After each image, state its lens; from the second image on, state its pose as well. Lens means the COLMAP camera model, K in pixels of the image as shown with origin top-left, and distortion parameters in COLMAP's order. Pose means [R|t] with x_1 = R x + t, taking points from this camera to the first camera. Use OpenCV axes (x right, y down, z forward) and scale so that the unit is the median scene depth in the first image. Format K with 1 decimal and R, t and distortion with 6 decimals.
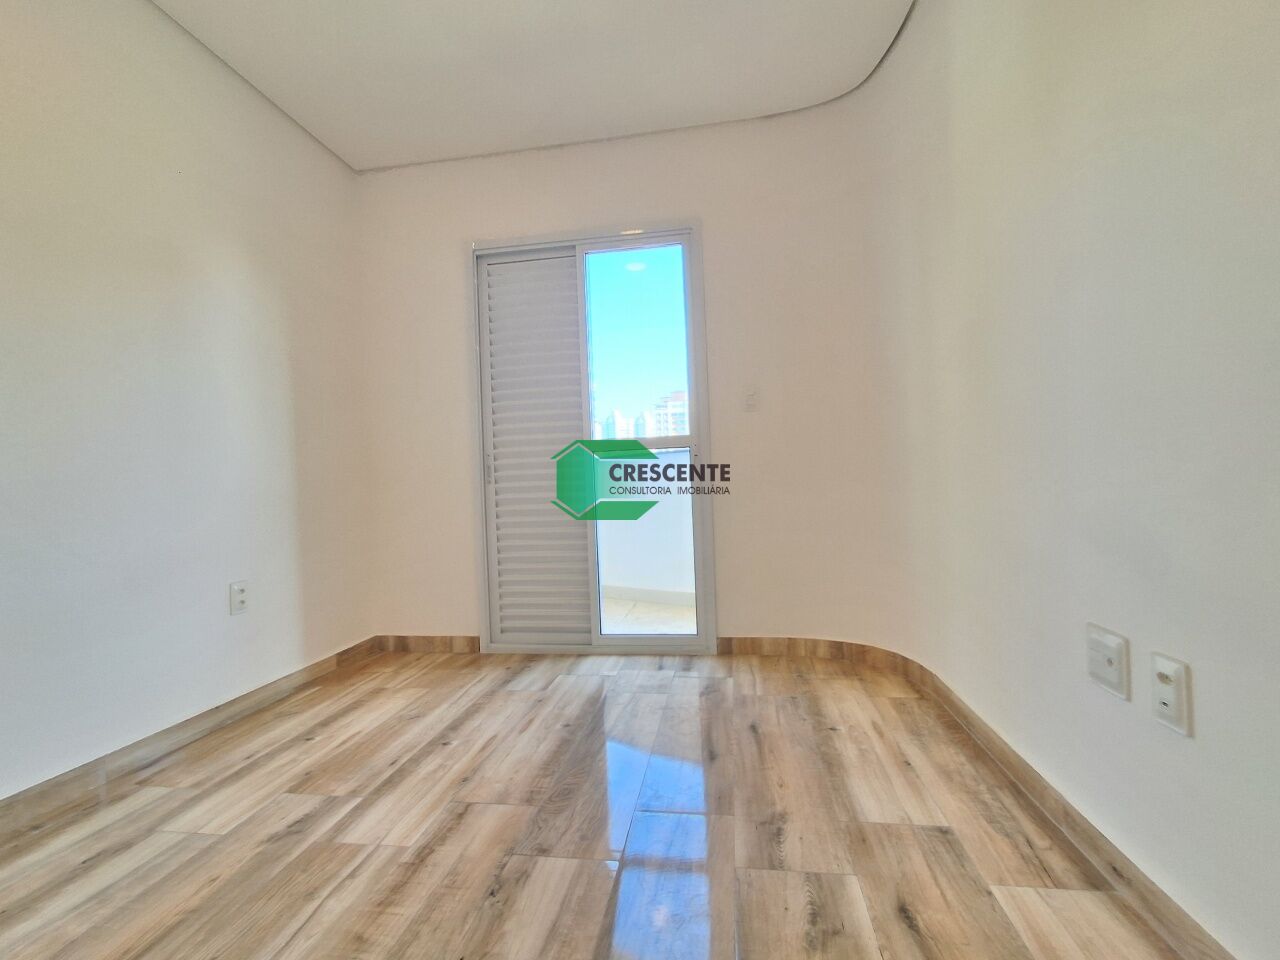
lens RADIAL K [[582.2, 0, 642.4], [0, 582.2, 474.4], [0, 0, 1]] dist [-0.002976, -0.000223]
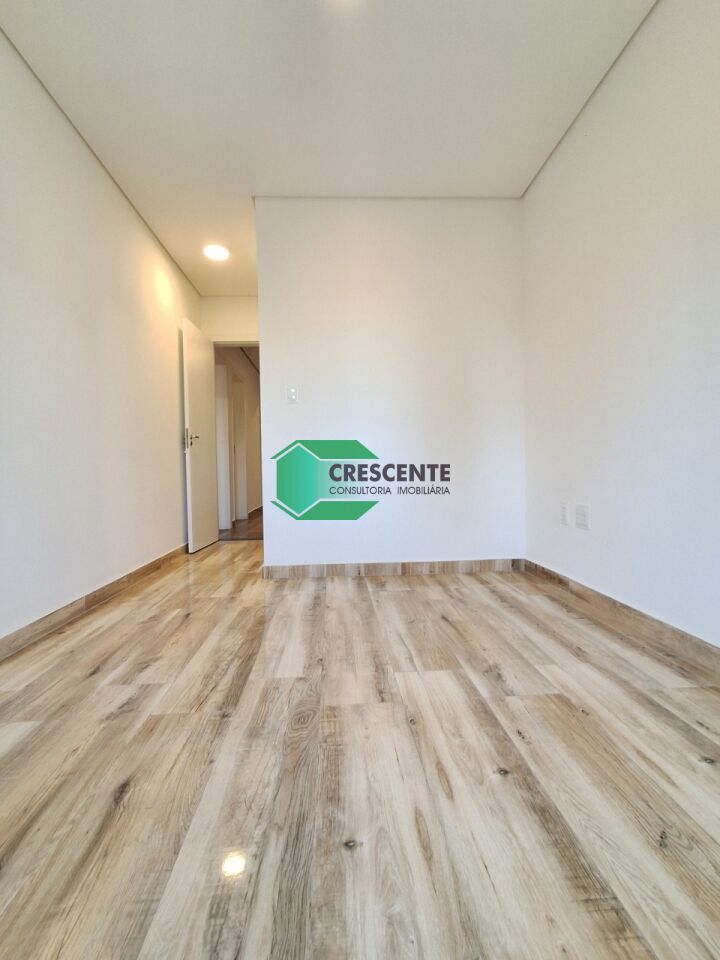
lens RADIAL K [[436.7, 0, 358.8], [0, 436.7, 480.0], [0, 0, 1]] dist [-0.002976, -0.000223]
pose [[-0.976573, 0.060488, -0.206509, -0.102896], [0.058621, 0.998165, 0.015154, 0.118408], [0.207047, 0.002694, -0.978327, 1.940012]]
